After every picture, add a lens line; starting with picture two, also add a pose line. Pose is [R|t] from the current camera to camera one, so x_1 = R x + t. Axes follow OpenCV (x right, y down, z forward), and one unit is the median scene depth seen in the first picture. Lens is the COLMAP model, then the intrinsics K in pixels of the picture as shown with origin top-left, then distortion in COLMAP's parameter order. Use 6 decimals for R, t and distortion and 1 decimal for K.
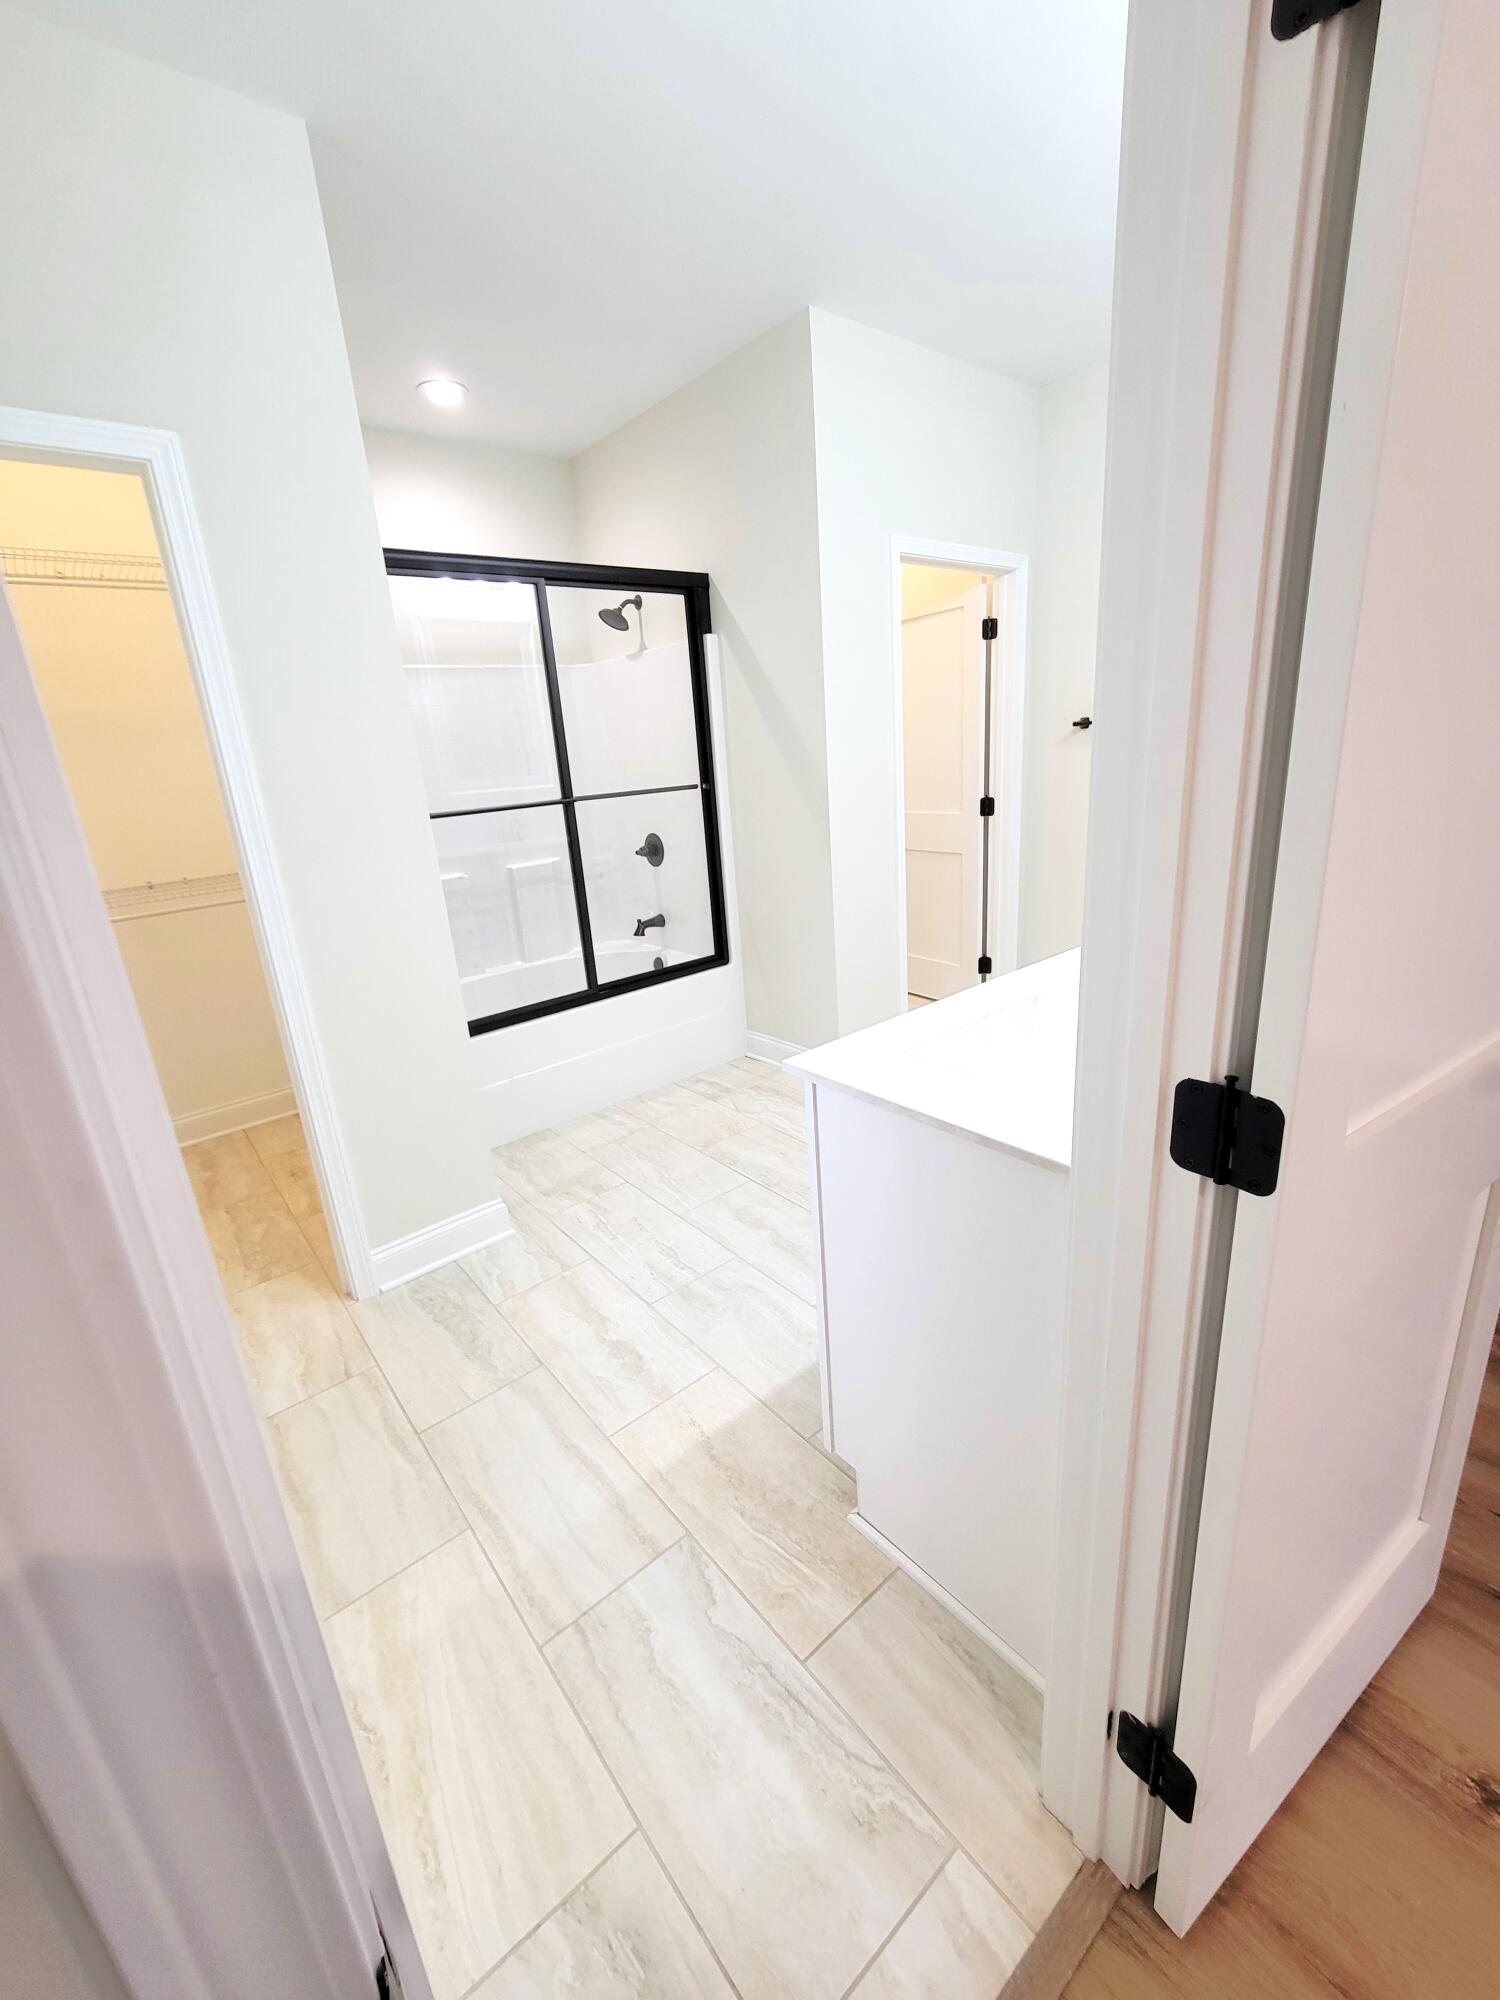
lens RADIAL K [[819.9, 0, 746.0], [0, 819.9, 993.7], [0, 0, 1]] dist [0.004460, -0.003243]
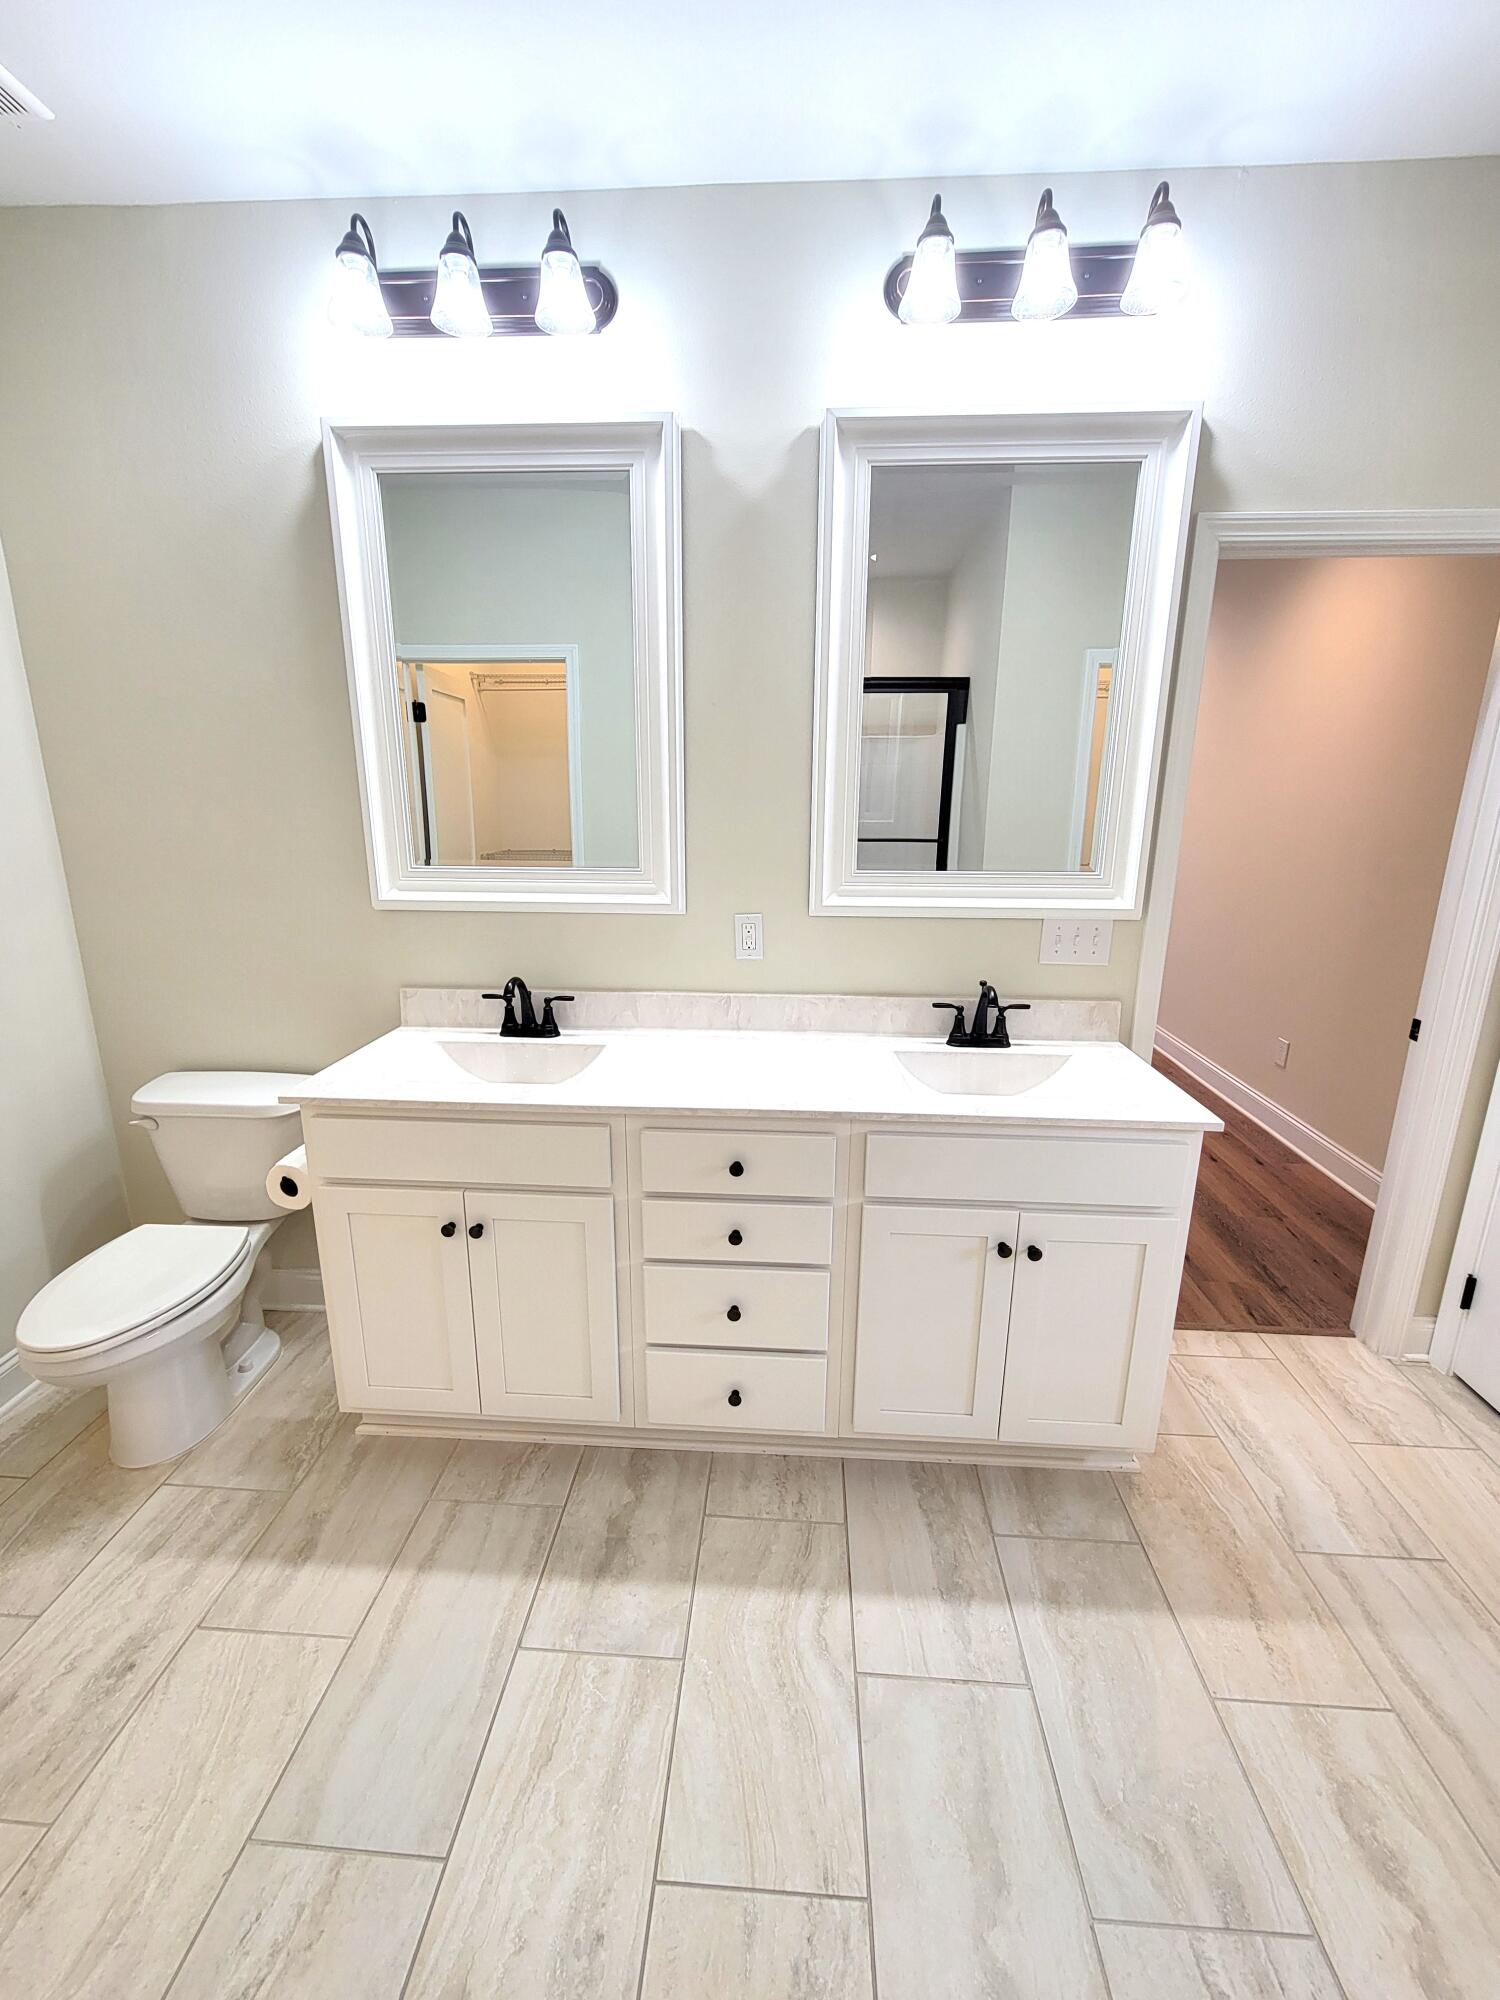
lens RADIAL K [[819.9, 0, 746.0], [0, 819.9, 993.7], [0, 0, 1]] dist [0.004460, -0.003243]
pose [[-0.730311, -0.097010, 0.676191, -0.119046], [0.241129, 0.889538, 0.388045, -0.354873], [-0.639142, 0.446443, -0.626248, 1.054698]]
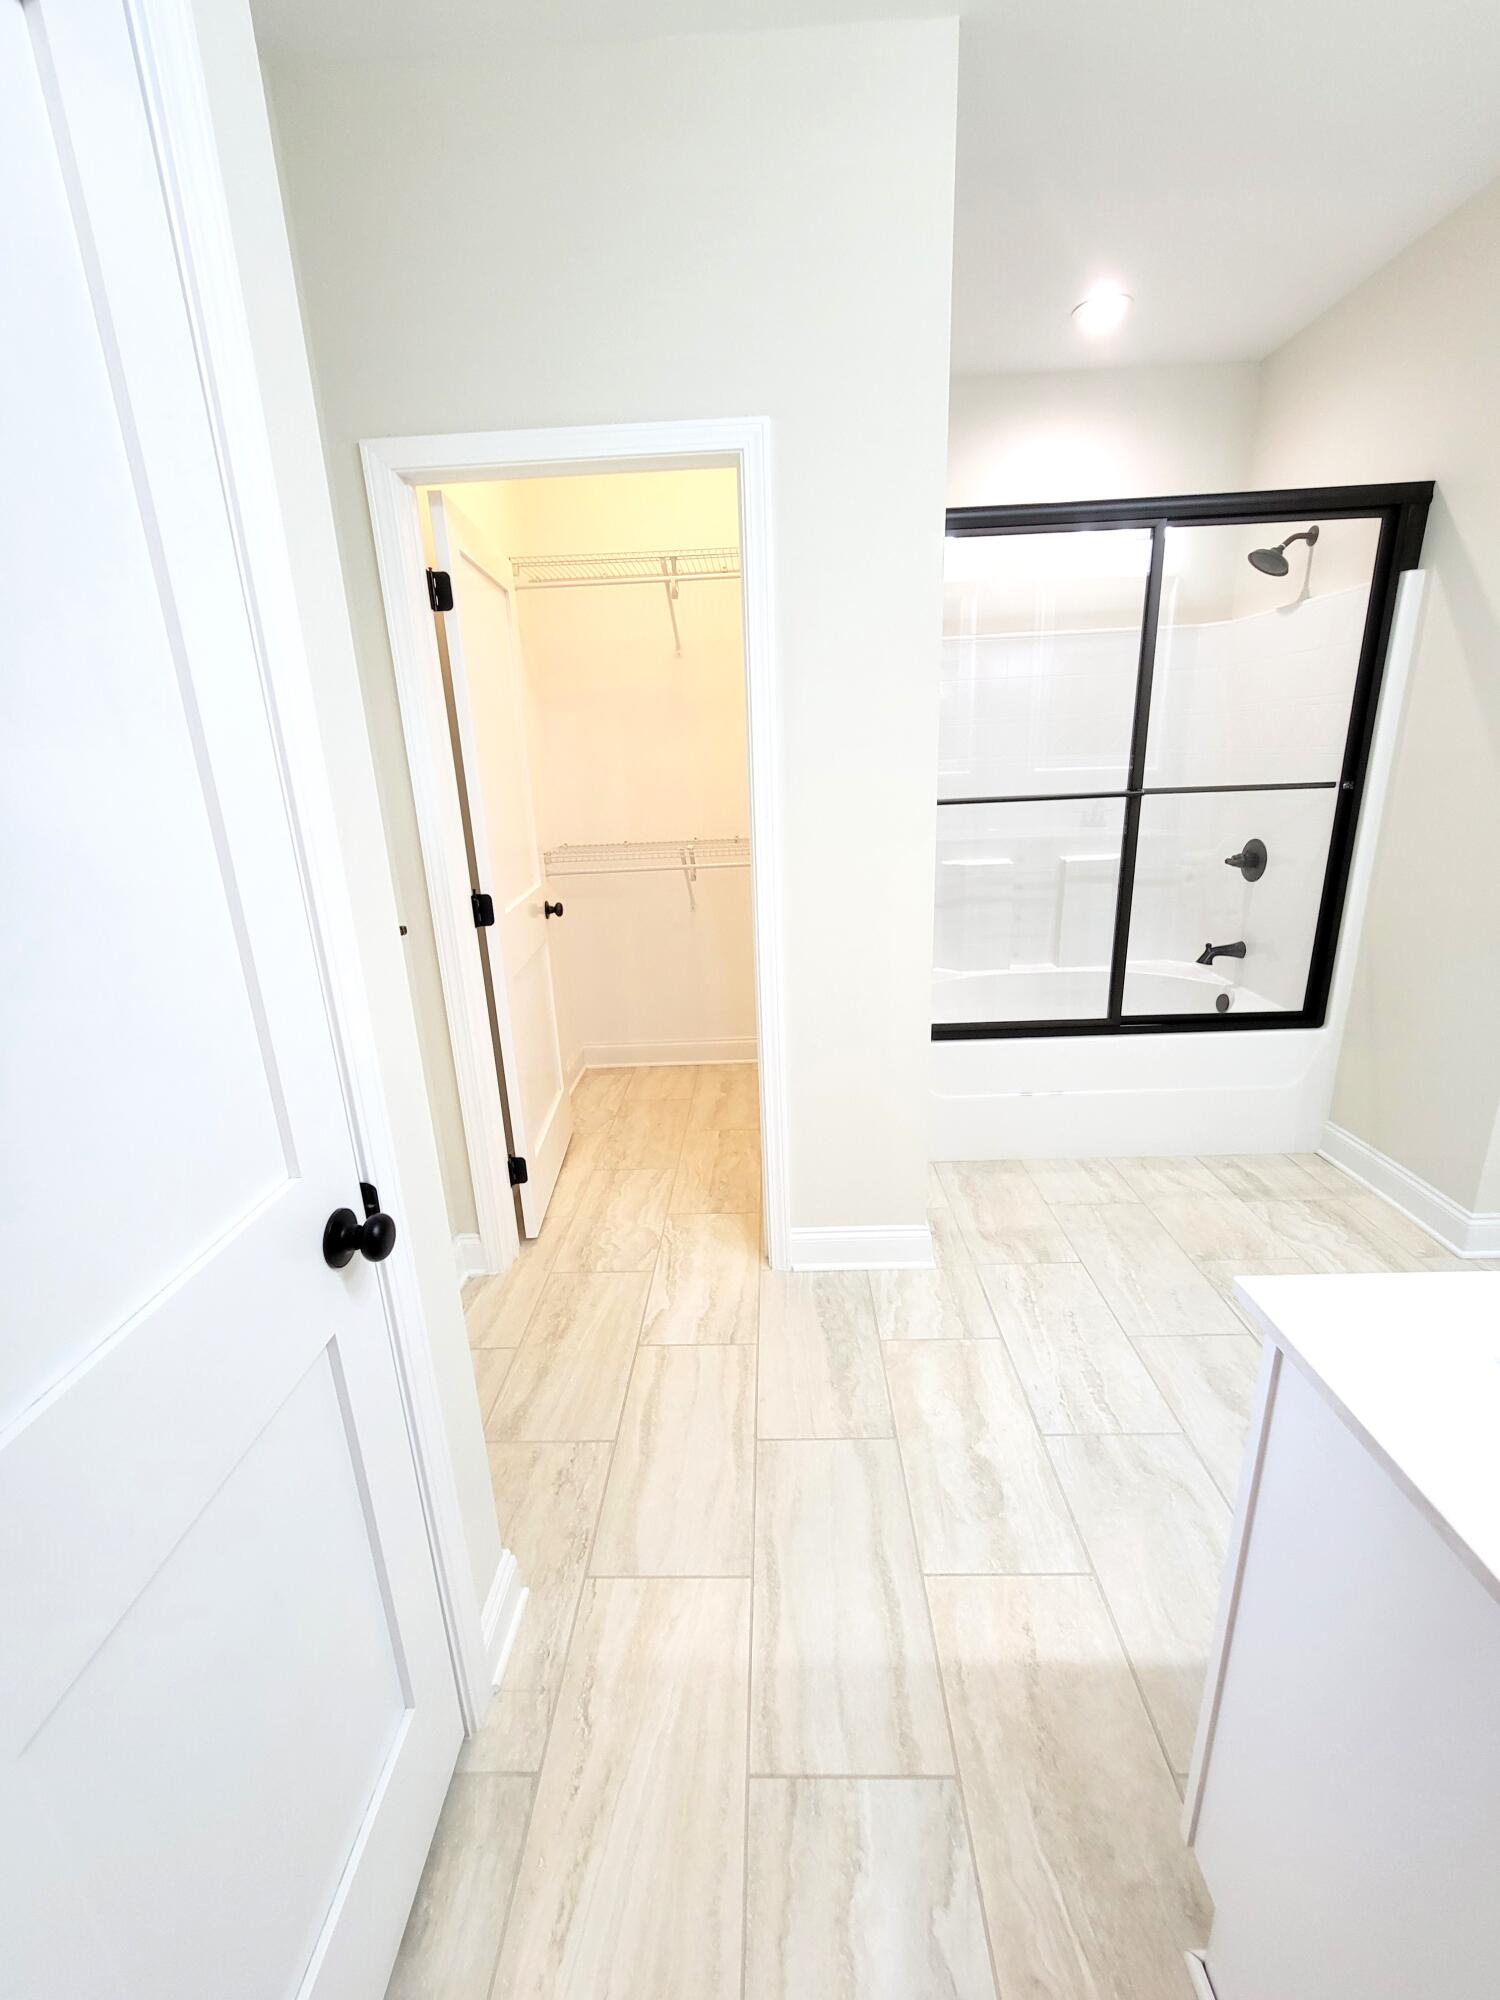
lens RADIAL K [[819.9, 0, 746.0], [0, 819.9, 993.7], [0, 0, 1]] dist [0.004460, -0.003243]
pose [[0.755174, 0.227010, -0.614962, 0.050089], [-0.203252, 0.972976, 0.109575, -0.059387], [0.623218, 0.042244, 0.780906, 0.140300]]
